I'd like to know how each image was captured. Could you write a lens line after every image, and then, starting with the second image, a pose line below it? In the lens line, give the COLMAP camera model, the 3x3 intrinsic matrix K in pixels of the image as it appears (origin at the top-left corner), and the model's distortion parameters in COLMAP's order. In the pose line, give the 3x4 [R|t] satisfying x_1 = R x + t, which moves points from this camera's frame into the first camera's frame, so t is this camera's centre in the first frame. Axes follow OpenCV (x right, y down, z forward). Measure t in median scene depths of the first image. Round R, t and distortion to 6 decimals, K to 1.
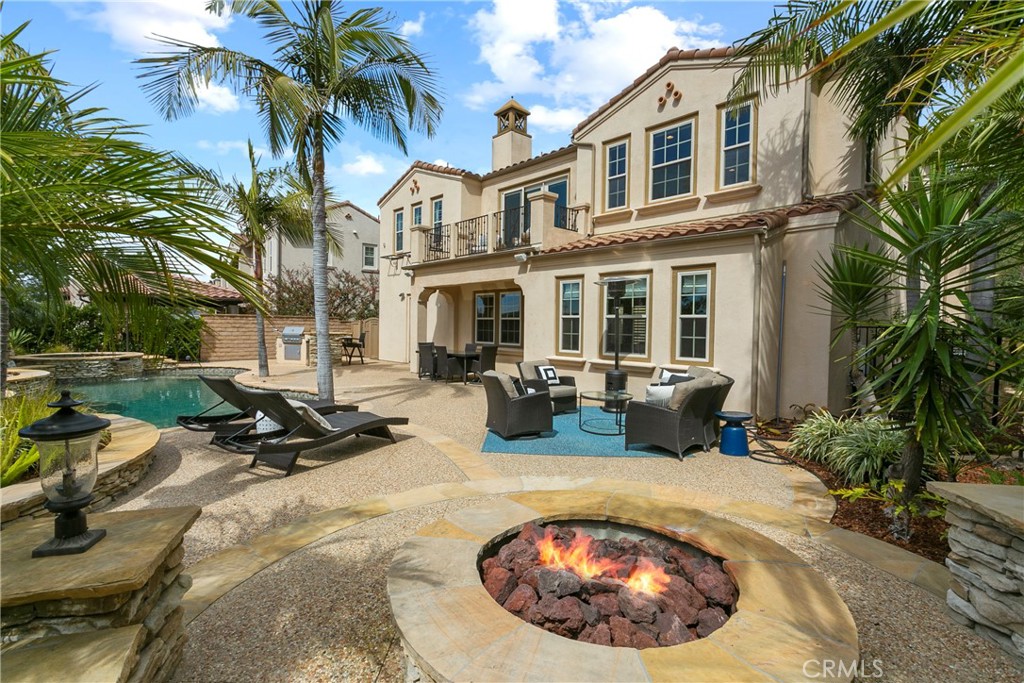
lens RADIAL K [[503.1, 0, 512.9], [0, 503.1, 343.1], [0, 0, 1]] dist [-0.002853, 0.001718]
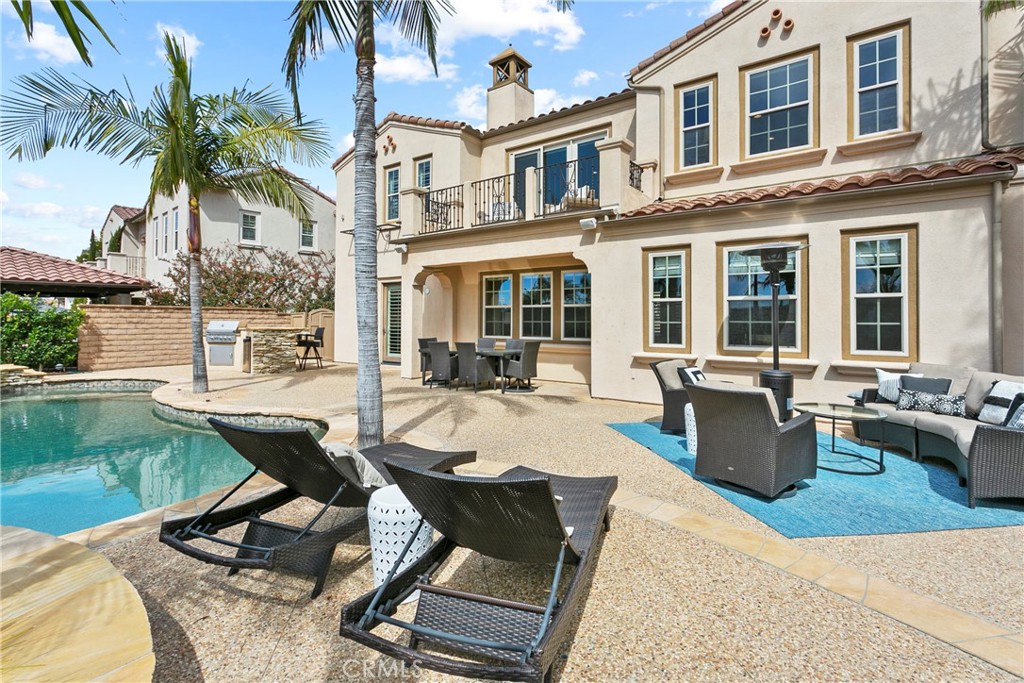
lens RADIAL K [[503.1, 0, 502.8], [0, 503.1, 303.9], [0, 0, 1]] dist [-0.002853, 0.001718]
pose [[0.982936, -0.015466, 0.183296, -0.223244], [0.025617, 0.998258, -0.053144, -0.010218], [-0.182155, 0.056933, 0.981620, 0.247739]]
